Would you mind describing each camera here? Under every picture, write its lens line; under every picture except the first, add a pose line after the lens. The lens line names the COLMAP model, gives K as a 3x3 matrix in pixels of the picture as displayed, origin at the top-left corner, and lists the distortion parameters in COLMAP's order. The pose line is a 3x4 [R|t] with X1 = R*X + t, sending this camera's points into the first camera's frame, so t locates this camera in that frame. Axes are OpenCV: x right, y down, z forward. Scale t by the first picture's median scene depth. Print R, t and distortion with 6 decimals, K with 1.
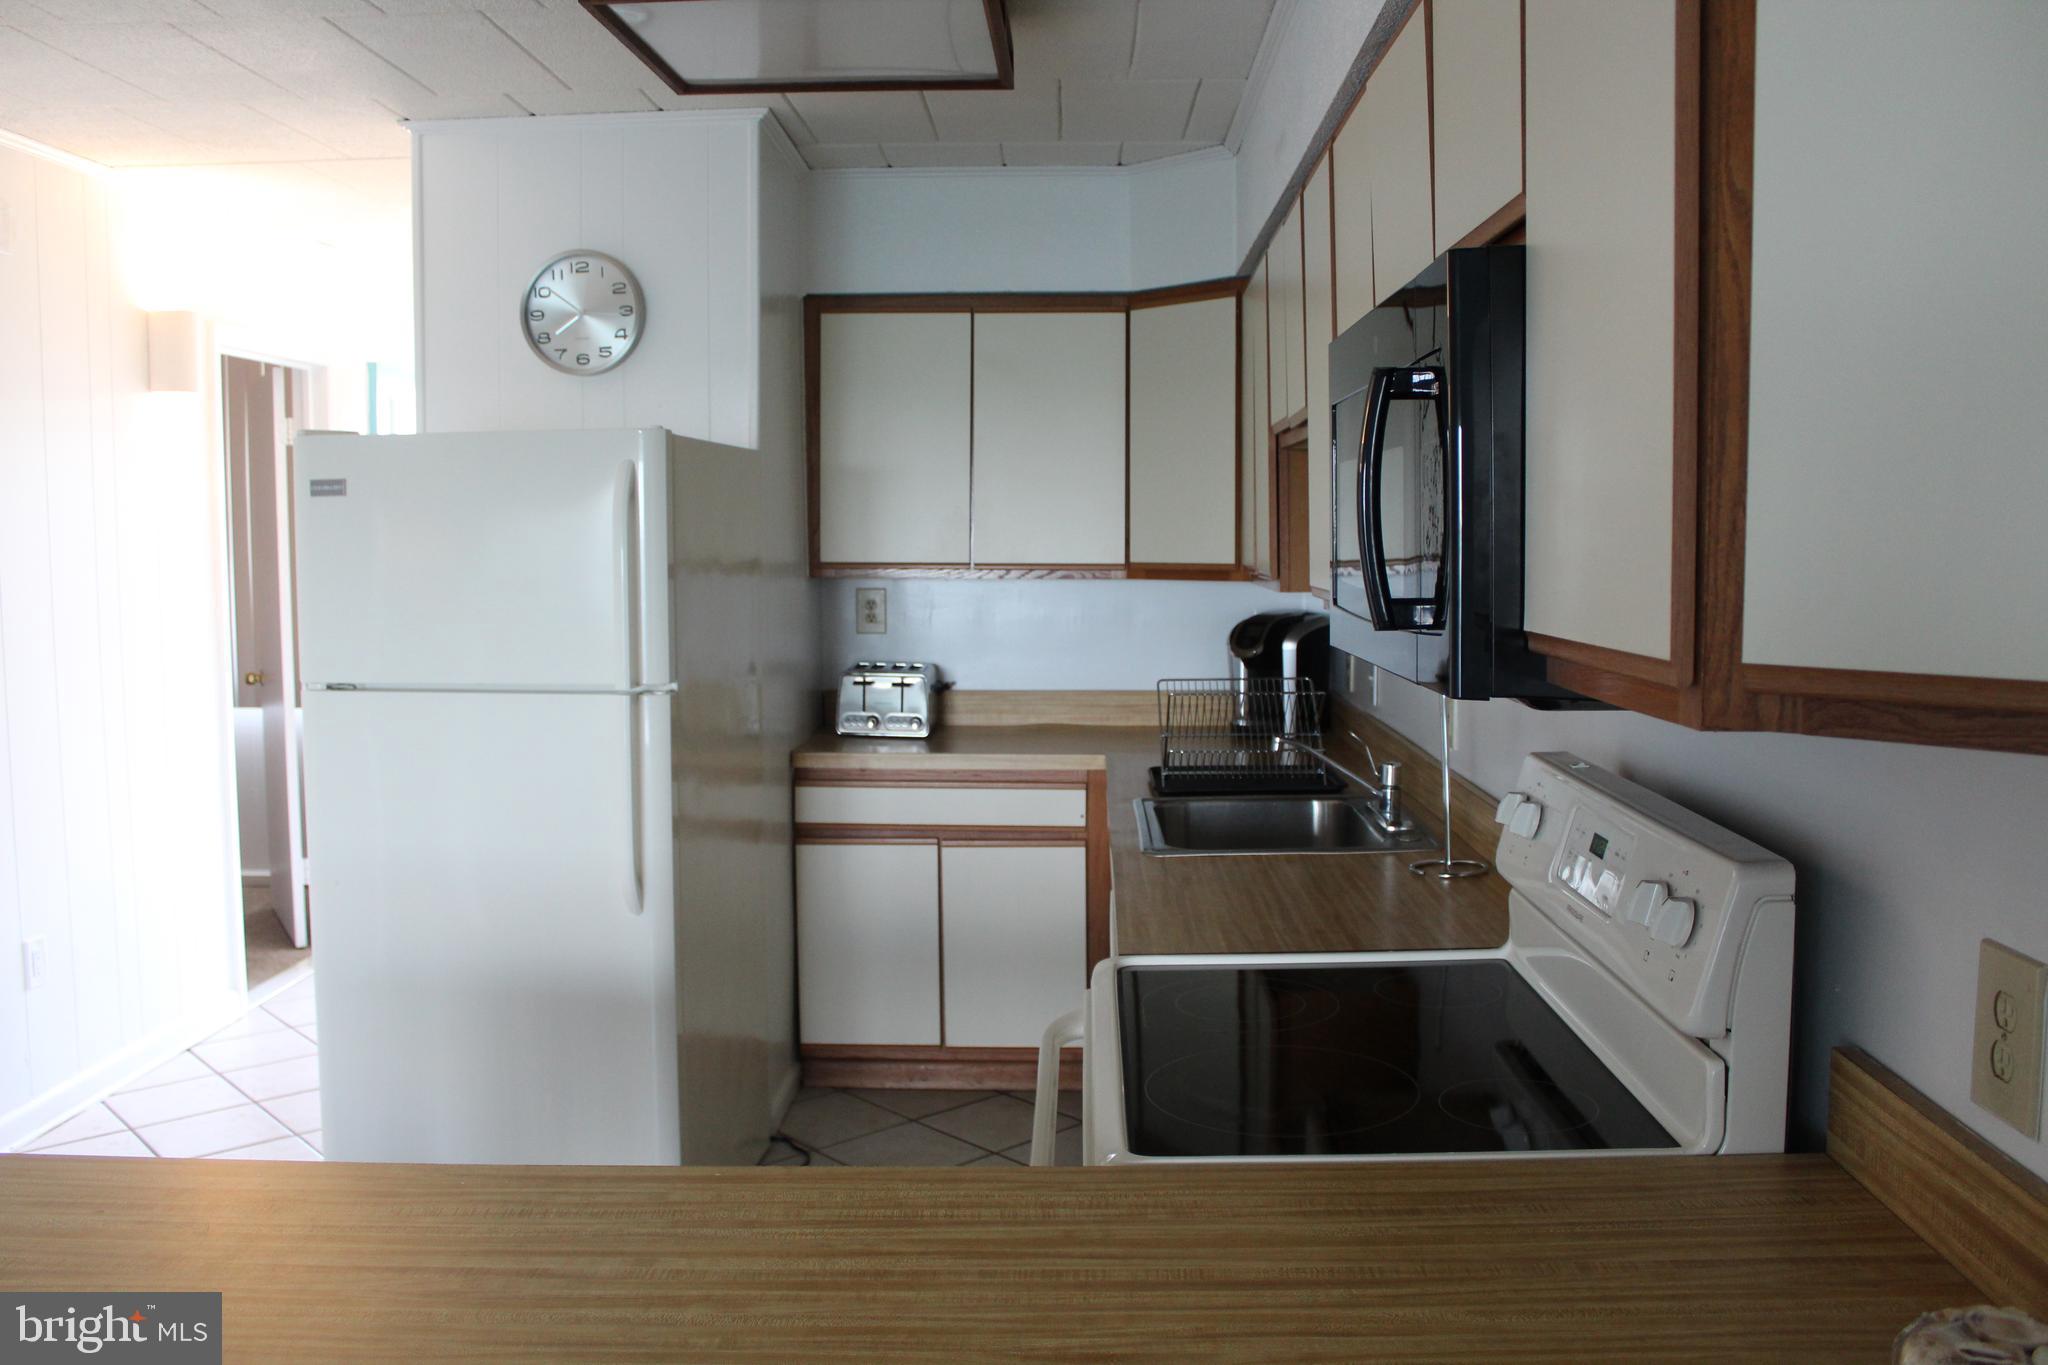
lens RADIAL K [[1720.1, 0, 1023.7], [0, 1720.1, 699.3], [0, 0, 1]] dist [-0.116307, 0.044040]
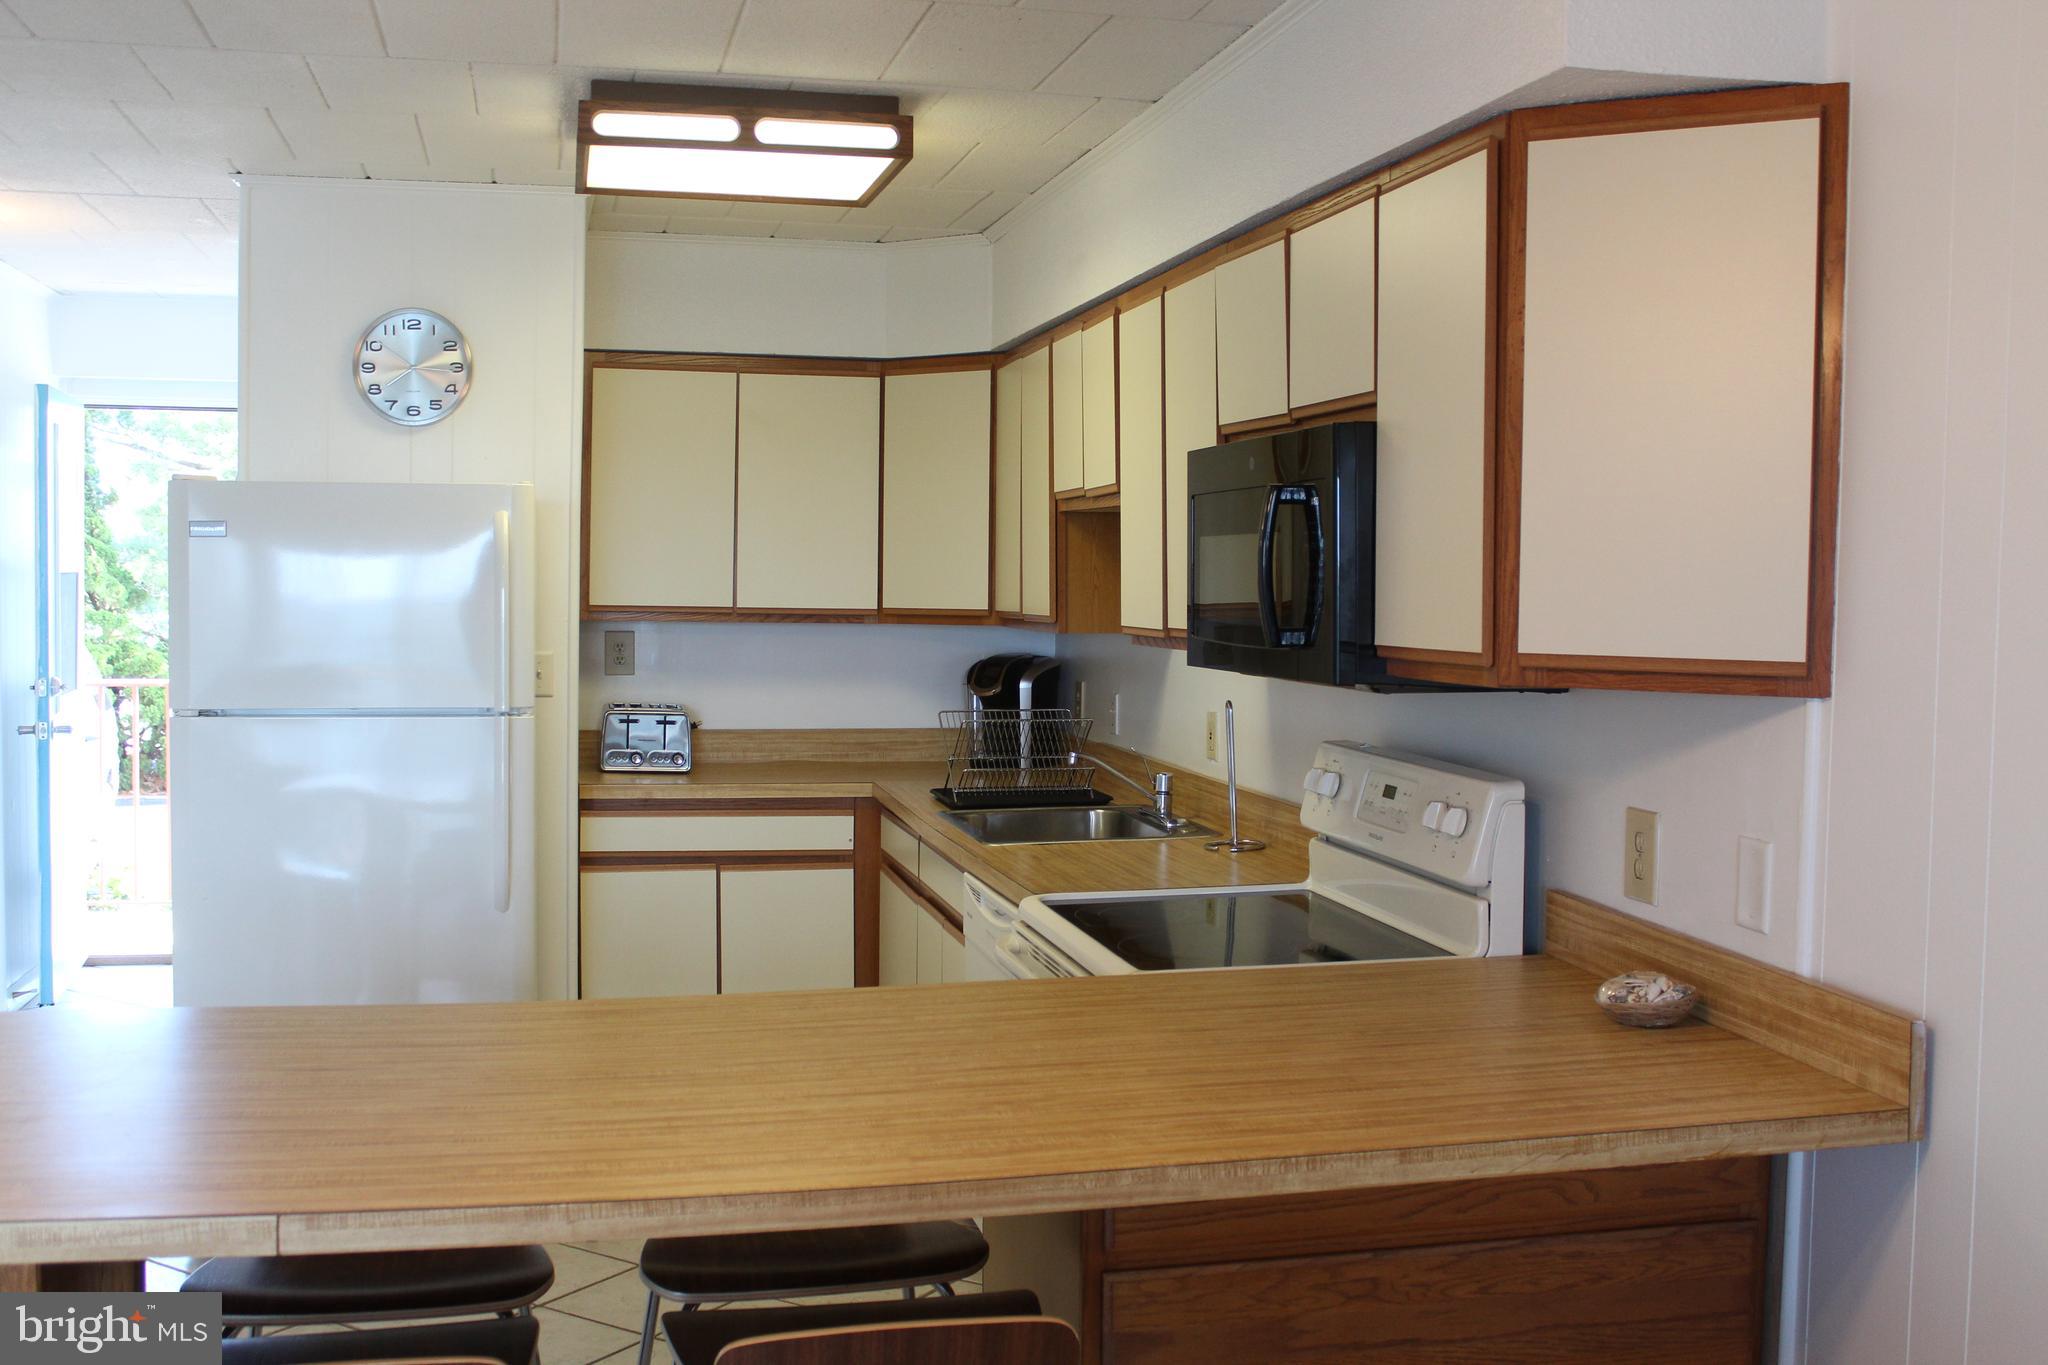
lens RADIAL K [[2113.6, 0, 1029.5], [0, 2113.6, 696.7], [0, 0, 1]] dist [-0.068653, 0.000000]
pose [[0.967409, 0.000773, 0.253217, -0.195422], [0.009484, 0.999183, -0.039286, 0.031110], [-0.253041, 0.040407, 0.966611, -0.324650]]
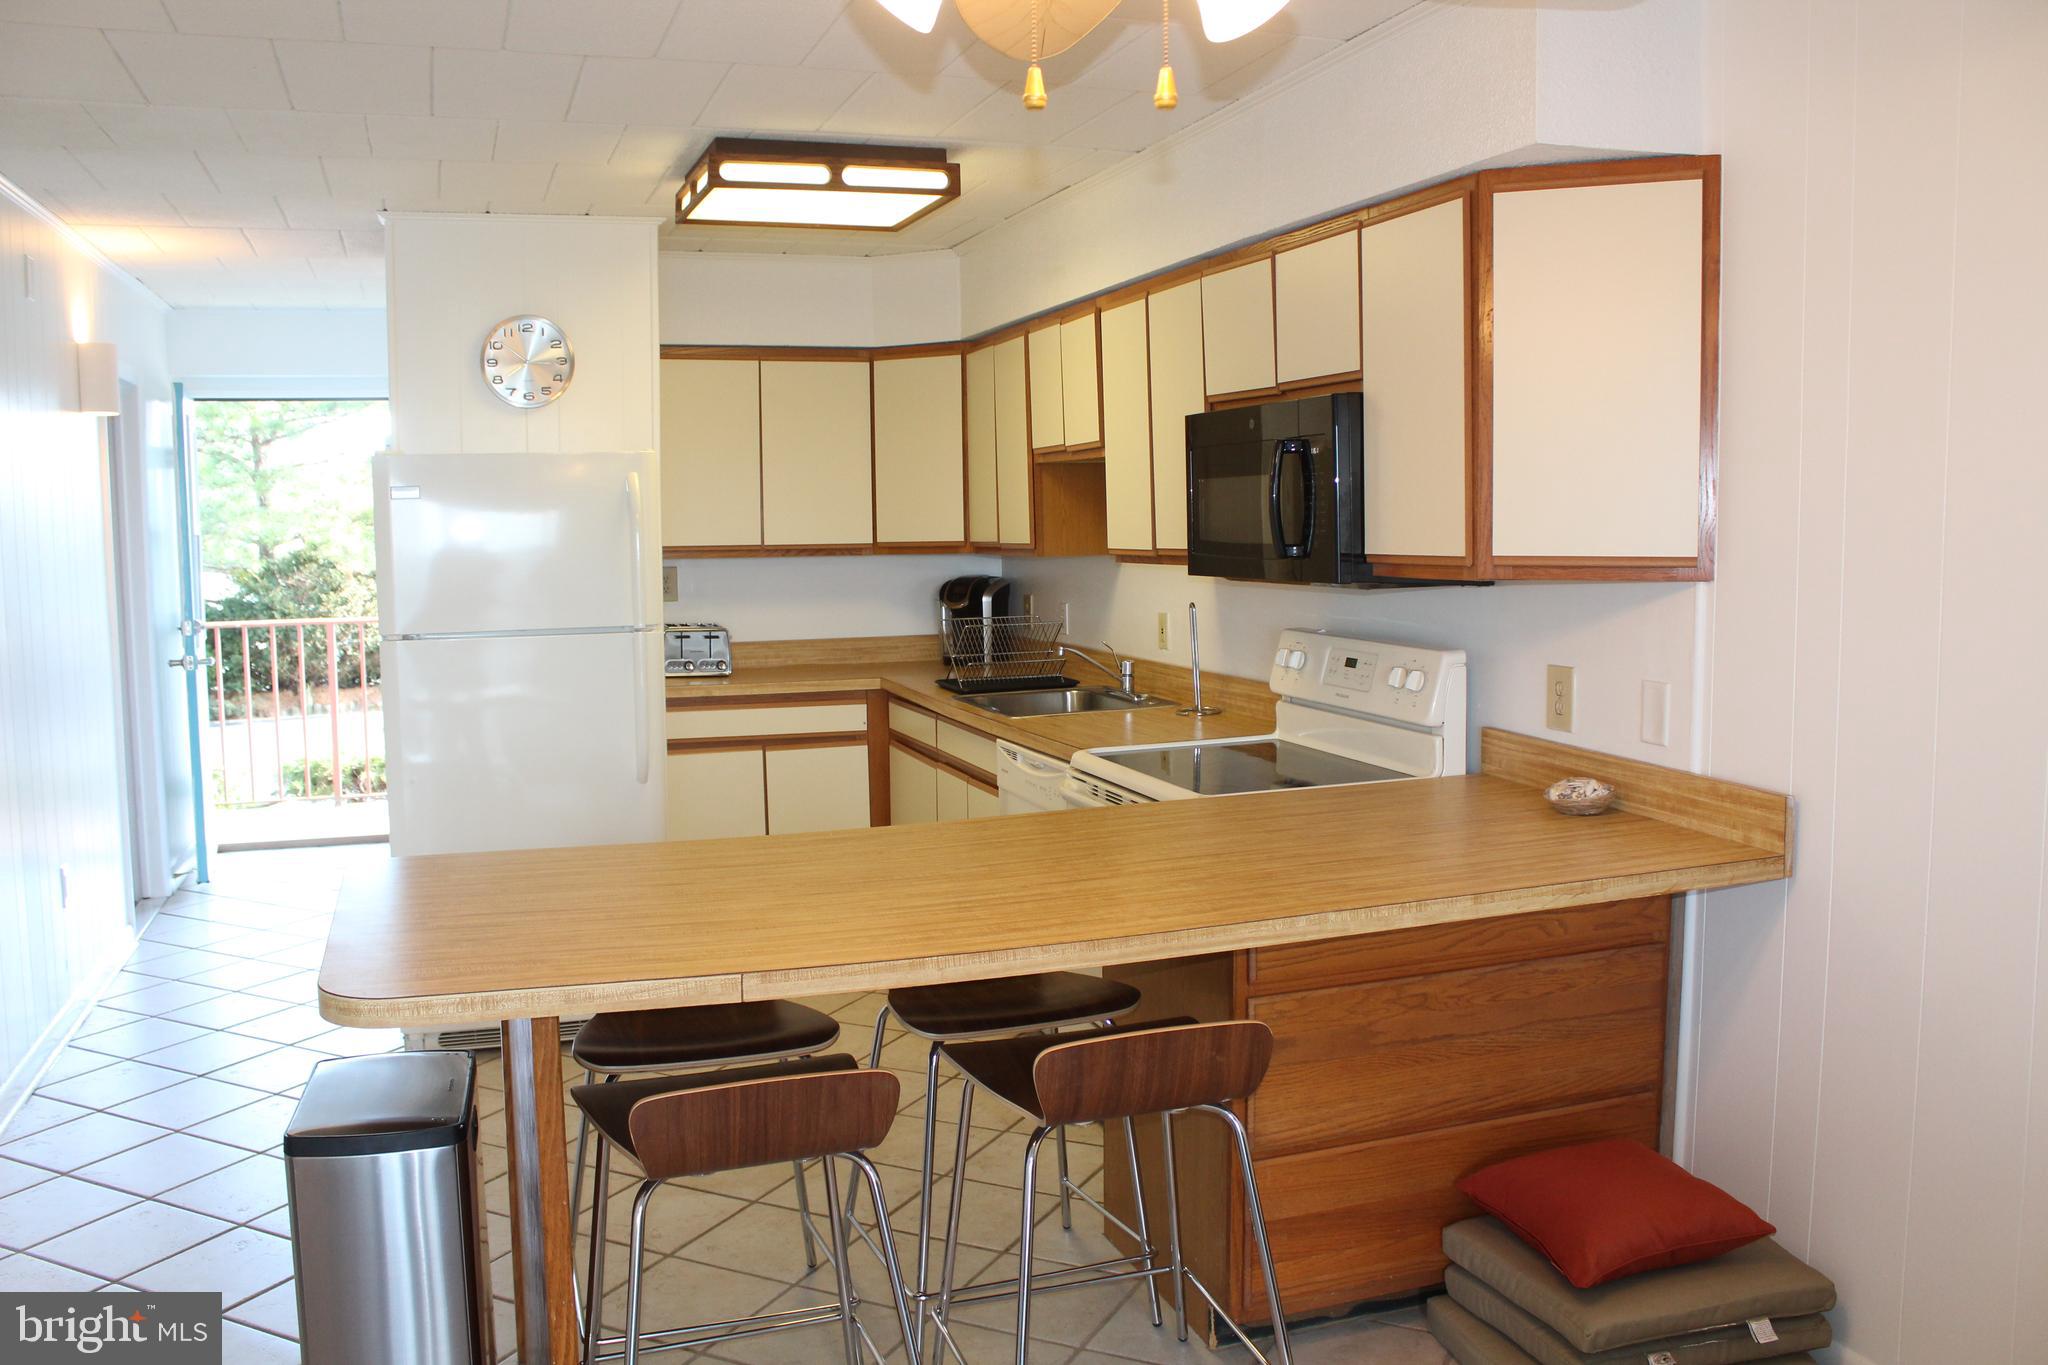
lens RADIAL K [[1720.1, 0, 1025.7], [0, 1720.1, 695.4], [0, 0, 1]] dist [-0.116307, 0.044040]
pose [[0.935299, -0.044784, 0.351014, -0.335005], [0.044274, 0.998974, 0.009482, 0.038179], [-0.351078, 0.006672, 0.936322, -0.359400]]
